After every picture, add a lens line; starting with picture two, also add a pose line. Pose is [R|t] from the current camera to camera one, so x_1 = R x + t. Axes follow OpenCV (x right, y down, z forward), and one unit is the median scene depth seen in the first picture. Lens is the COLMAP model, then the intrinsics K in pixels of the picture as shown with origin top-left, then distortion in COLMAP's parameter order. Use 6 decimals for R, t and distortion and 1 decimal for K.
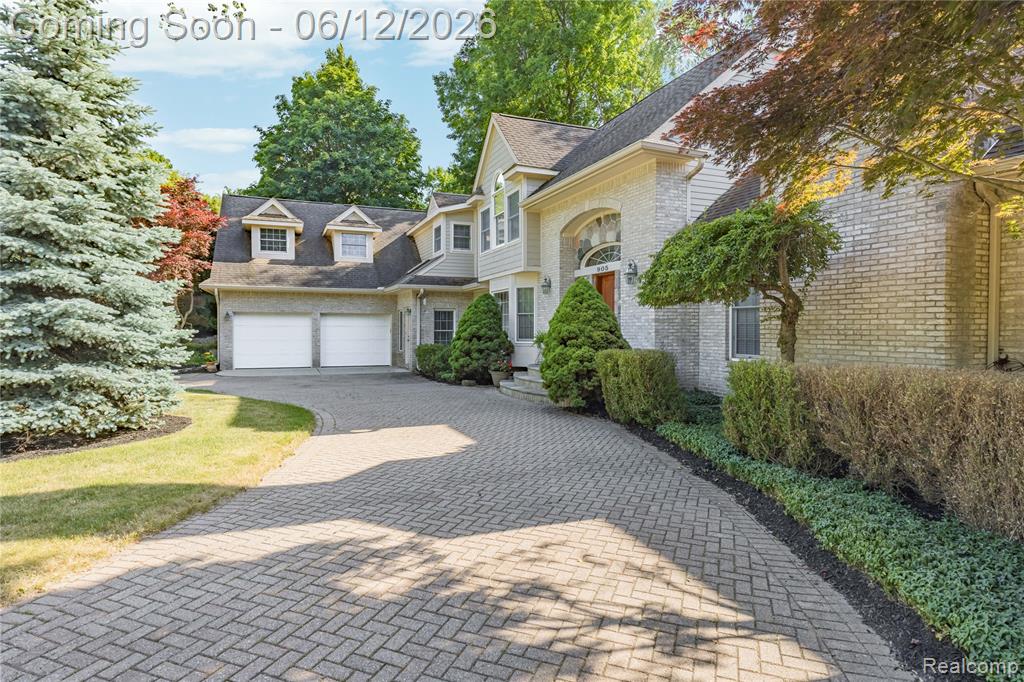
lens RADIAL K [[558.9, 0, 509.7], [0, 558.9, 328.7], [0, 0, 1]] dist [-0.014124, 0.000387]
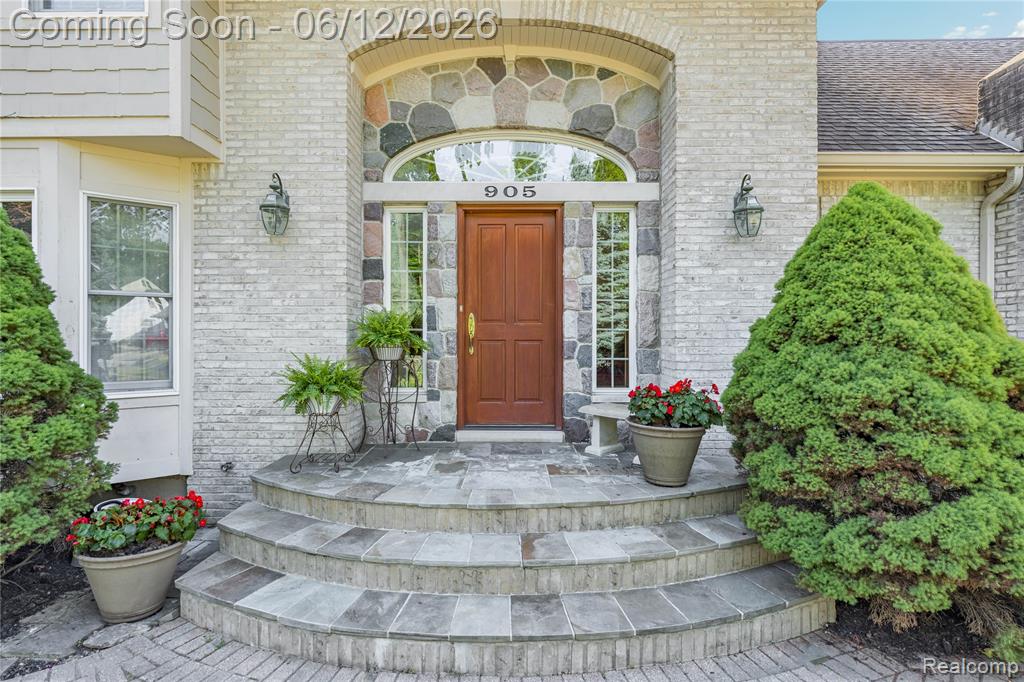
lens RADIAL K [[522.3, 0, 507.2], [0, 522.3, 335.3], [0, 0, 1]] dist [0.000816, 0.000141]
pose [[0.377690, -0.001852, 0.925930, -0.114932], [-0.002263, 0.999993, 0.002924, -0.004765], [-0.925929, -0.003200, 0.377684, 0.563827]]
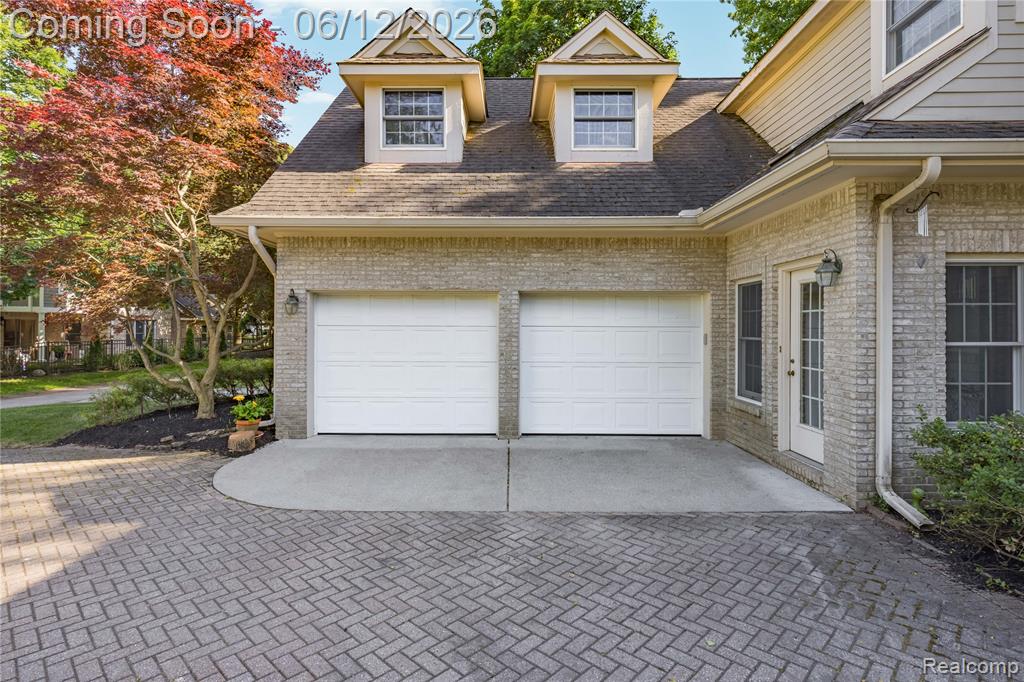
lens RADIAL K [[522.3, 0, 507.2], [0, 522.3, 335.3], [0, 0, 1]] dist [0.000816, 0.000141]
pose [[0.923633, 0.005330, -0.383240, -0.226449], [-0.000904, 0.999931, 0.011728, -0.003030], [0.383276, -0.010486, 0.923574, 0.715911]]
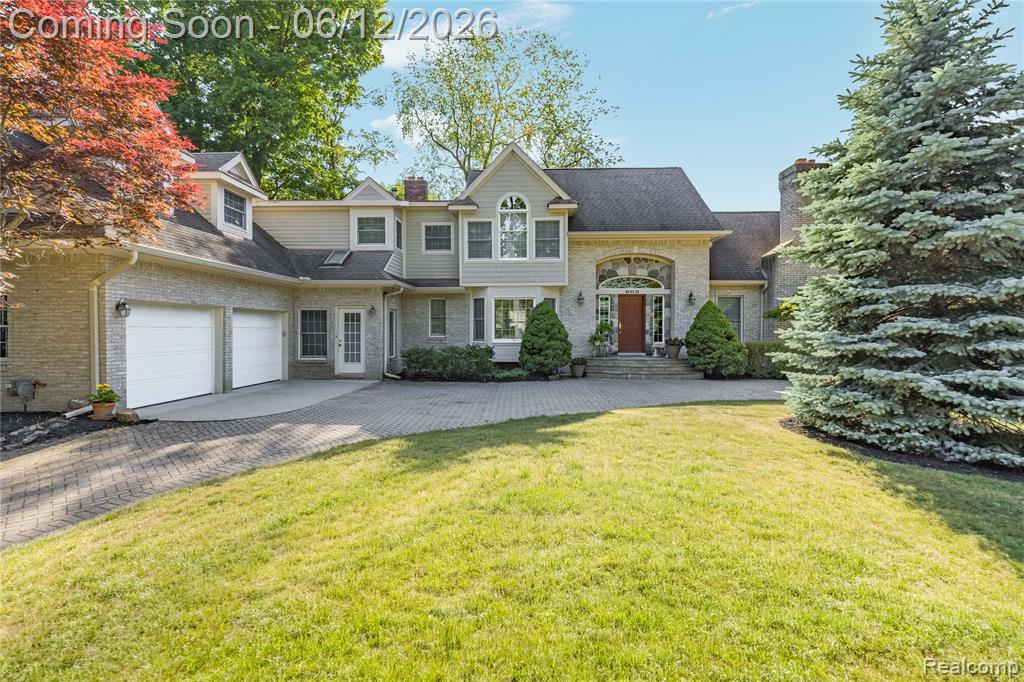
lens RADIAL K [[440.7, 0, 512.0], [0, 440.7, 341.0], [0, 0, 1]] dist [0.000064, -0.000004]
pose [[0.406693, -0.026272, 0.913187, -0.711242], [0.000661, 0.999595, 0.028463, -0.003902], [-0.913565, -0.010972, 0.406546, 0.527040]]
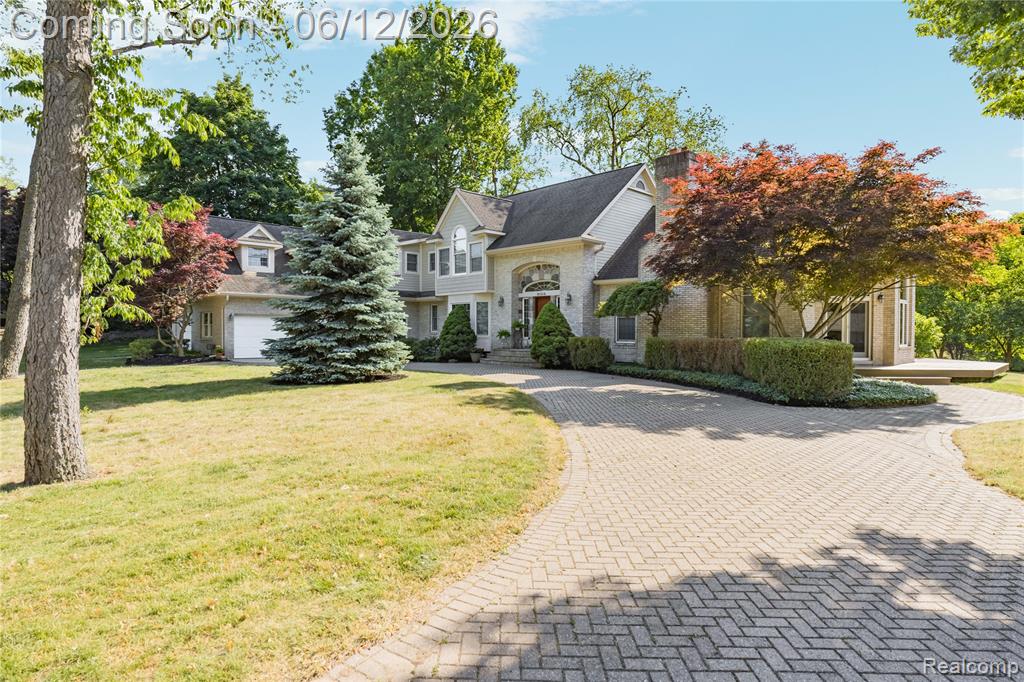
lens RADIAL K [[558.9, 0, 509.7], [0, 558.9, 328.7], [0, 0, 1]] dist [-0.014124, 0.000387]
pose [[0.928381, 0.003169, 0.371616, -0.389898], [-0.002516, 0.999994, -0.002241, 0.005461], [-0.371621, 0.001145, 0.928384, -0.412865]]
